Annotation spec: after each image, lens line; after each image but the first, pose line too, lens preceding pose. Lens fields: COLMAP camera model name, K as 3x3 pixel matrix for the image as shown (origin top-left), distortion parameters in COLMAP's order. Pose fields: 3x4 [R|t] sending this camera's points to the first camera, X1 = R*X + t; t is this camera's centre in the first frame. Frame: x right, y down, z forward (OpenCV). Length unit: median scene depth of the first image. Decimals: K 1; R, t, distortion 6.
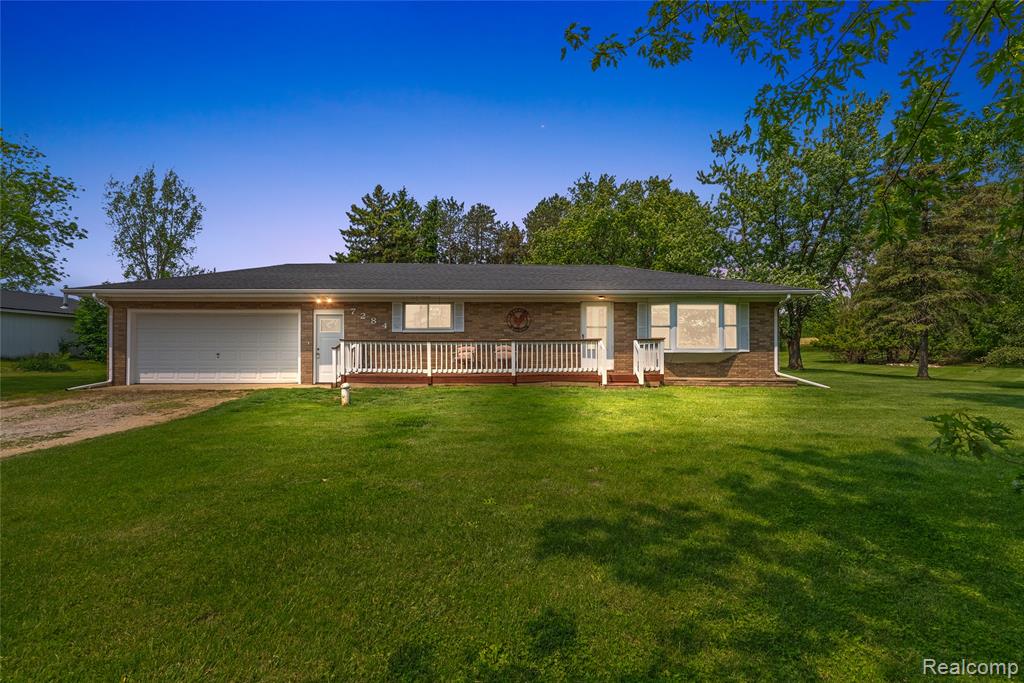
lens RADIAL K [[486.3, 0, 513.7], [0, 486.3, 345.0], [0, 0, 1]] dist [-0.000039, -0.001374]
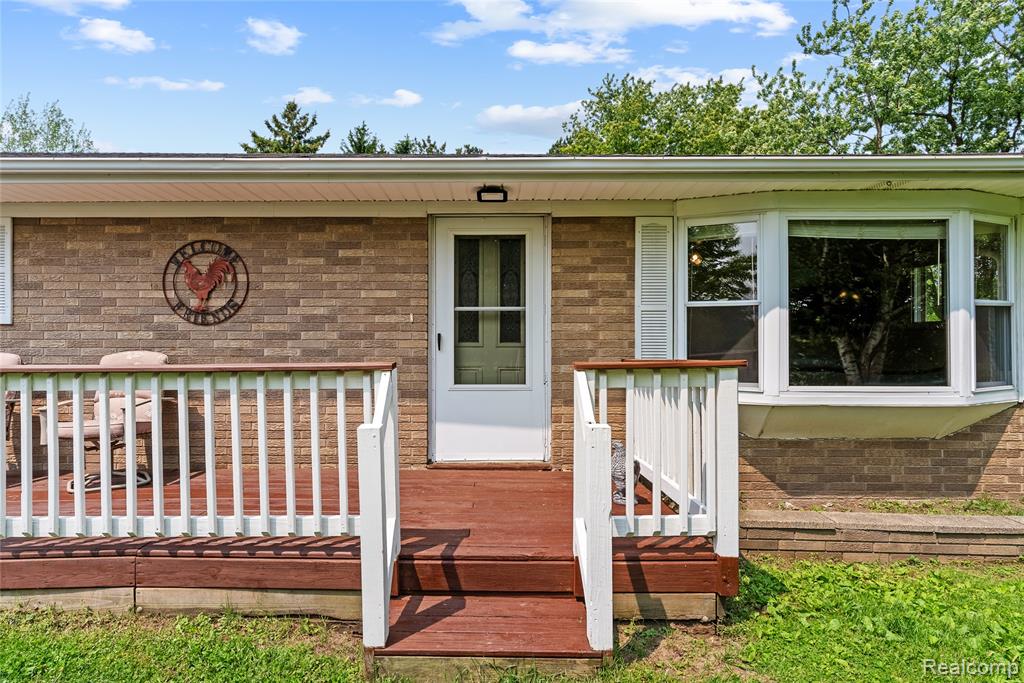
lens RADIAL K [[594.5, 0, 510.9], [0, 594.5, 344.4], [0, 0, 1]] dist [0.005468, 0.001369]
pose [[0.998762, 0.003887, -0.049601, 0.182484], [-0.003564, 0.999972, 0.006602, -0.016689], [0.049625, -0.006417, 0.998747, 0.603309]]
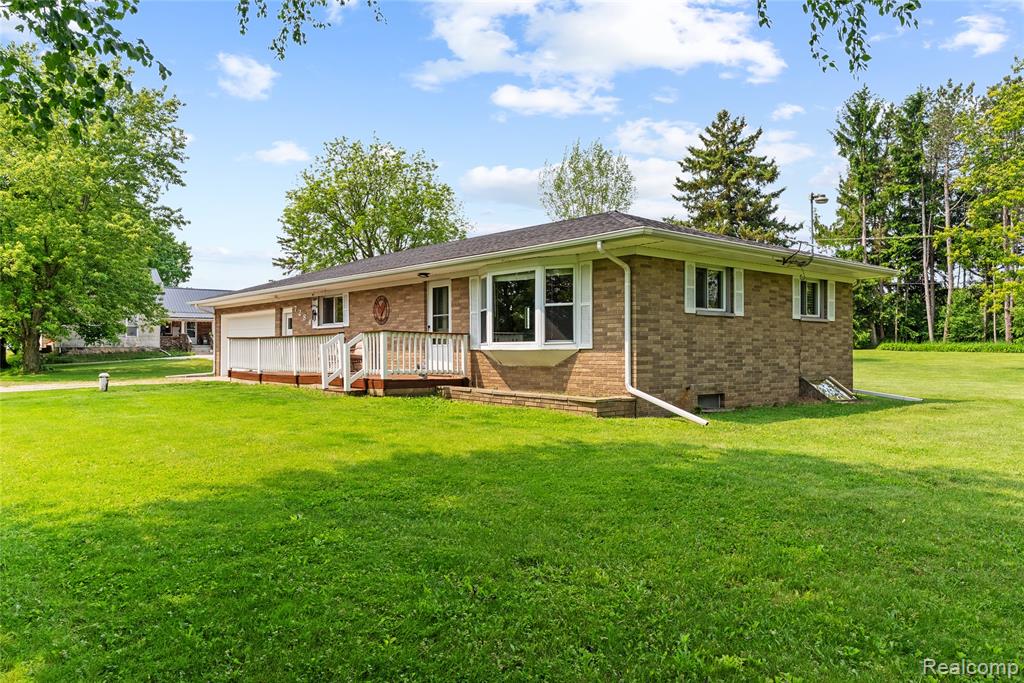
lens RADIAL K [[722.9, 0, 513.8], [0, 722.9, 343.7], [0, 0, 1]] dist [-0.003855, 0.004397]
pose [[0.626082, -0.005957, -0.779734, 0.989087], [0.006136, 0.999977, -0.002712, 0.008870], [0.779733, -0.003086, 0.626105, 0.373590]]
